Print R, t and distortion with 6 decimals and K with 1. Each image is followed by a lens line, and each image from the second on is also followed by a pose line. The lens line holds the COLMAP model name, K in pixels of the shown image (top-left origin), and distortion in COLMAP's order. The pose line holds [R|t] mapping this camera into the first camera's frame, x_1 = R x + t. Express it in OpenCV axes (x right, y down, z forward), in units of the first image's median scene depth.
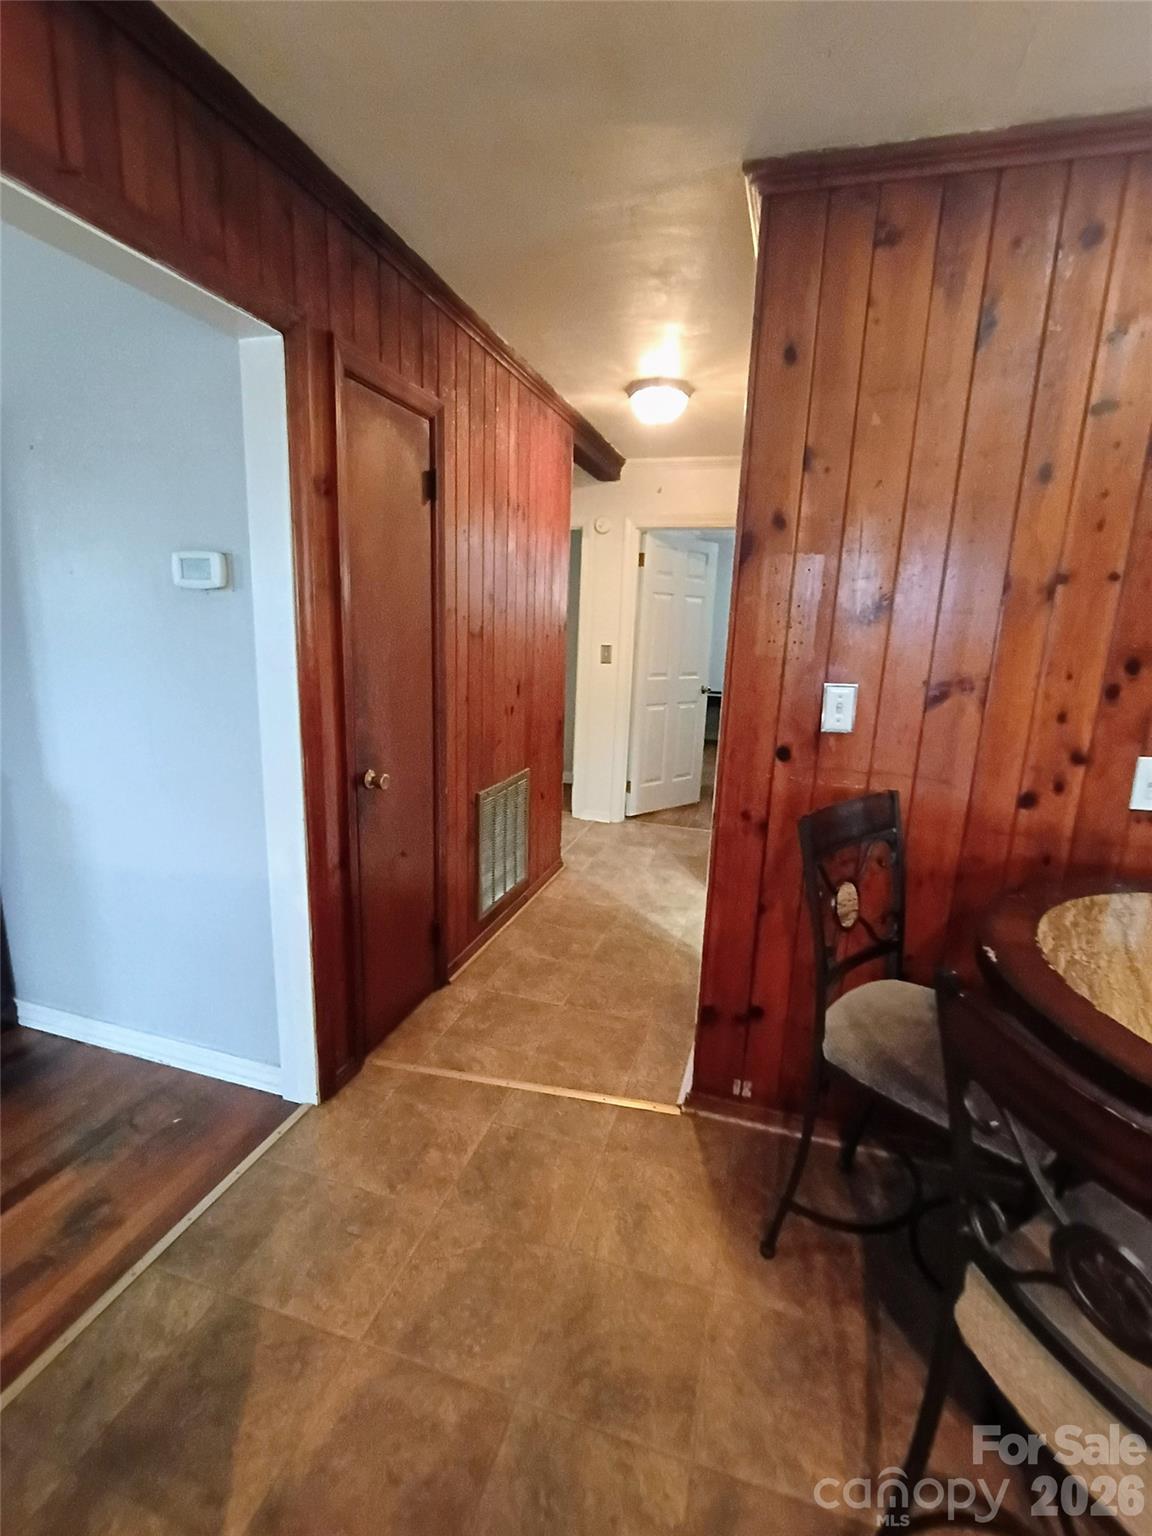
lens RADIAL K [[699.9, 0, 582.1], [0, 699.9, 762.5], [0, 0, 1]] dist [-0.003252, 0.000435]
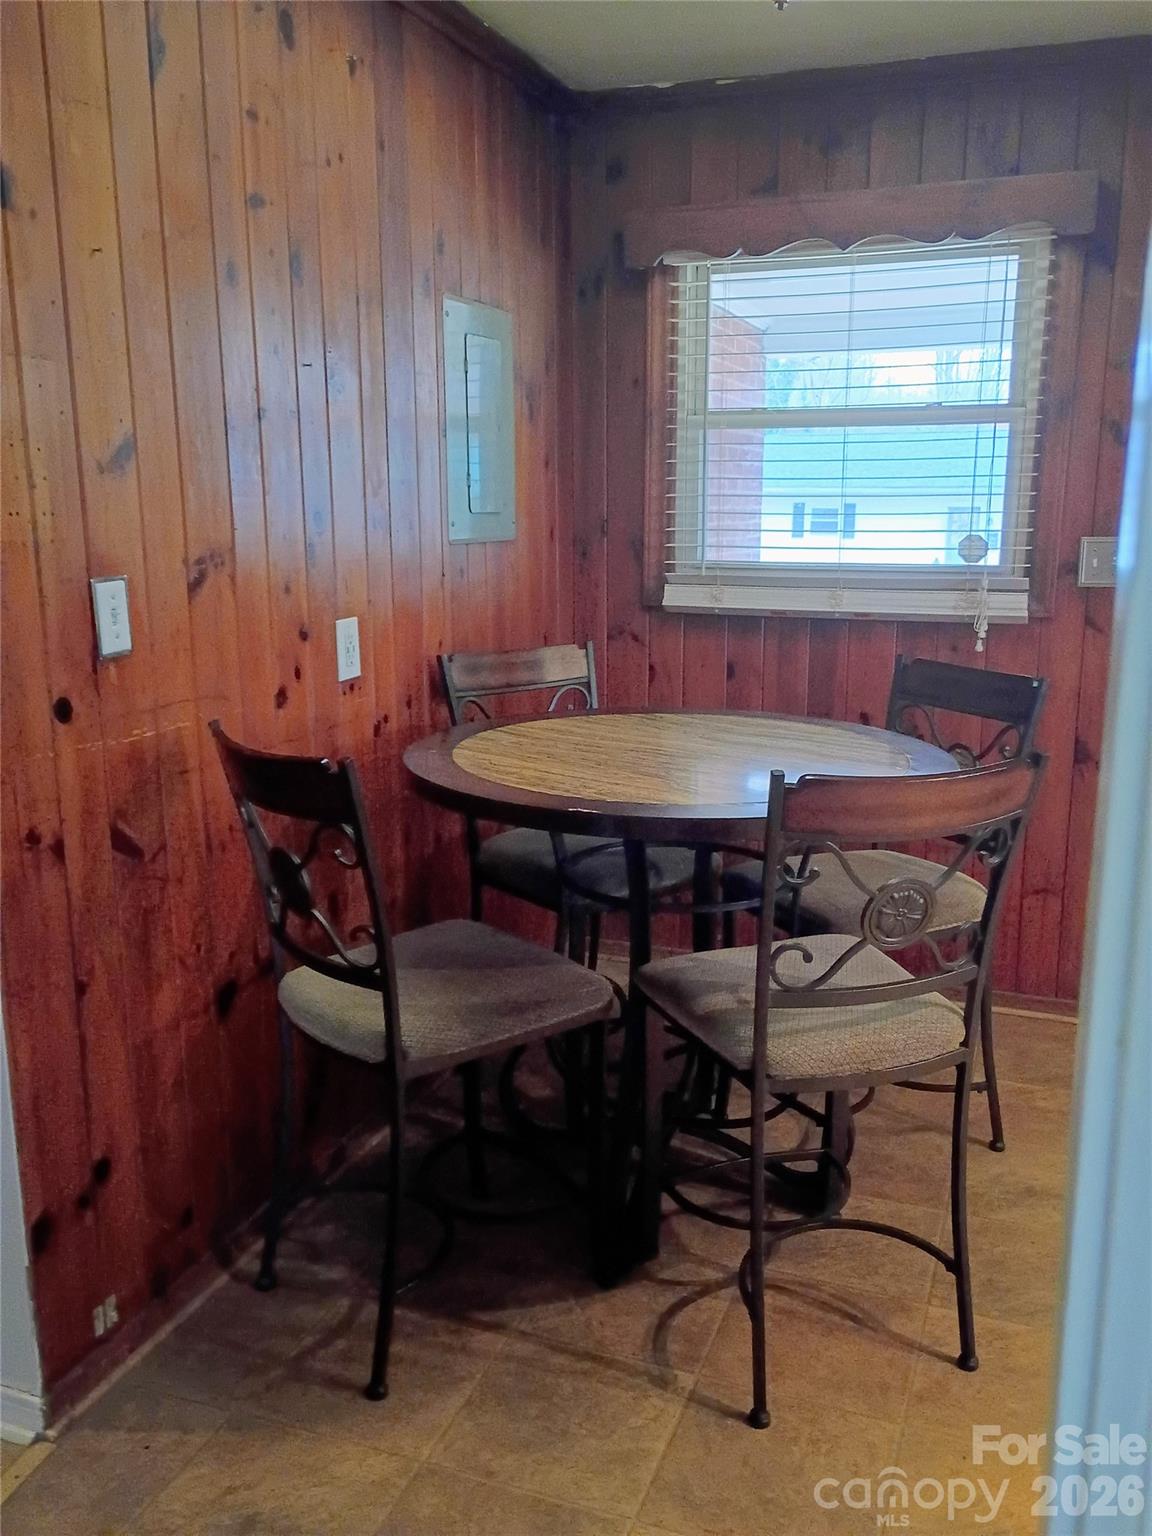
lens RADIAL K [[1314.4, 0, 579.8], [0, 1314.4, 773.7], [0, 0, 1]] dist [0.057986, -0.066533]
pose [[0.083450, -0.245032, 0.965917, -0.757816], [0.210413, 0.951777, 0.223267, -0.119664], [-0.974045, 0.184610, 0.130983, 0.472458]]
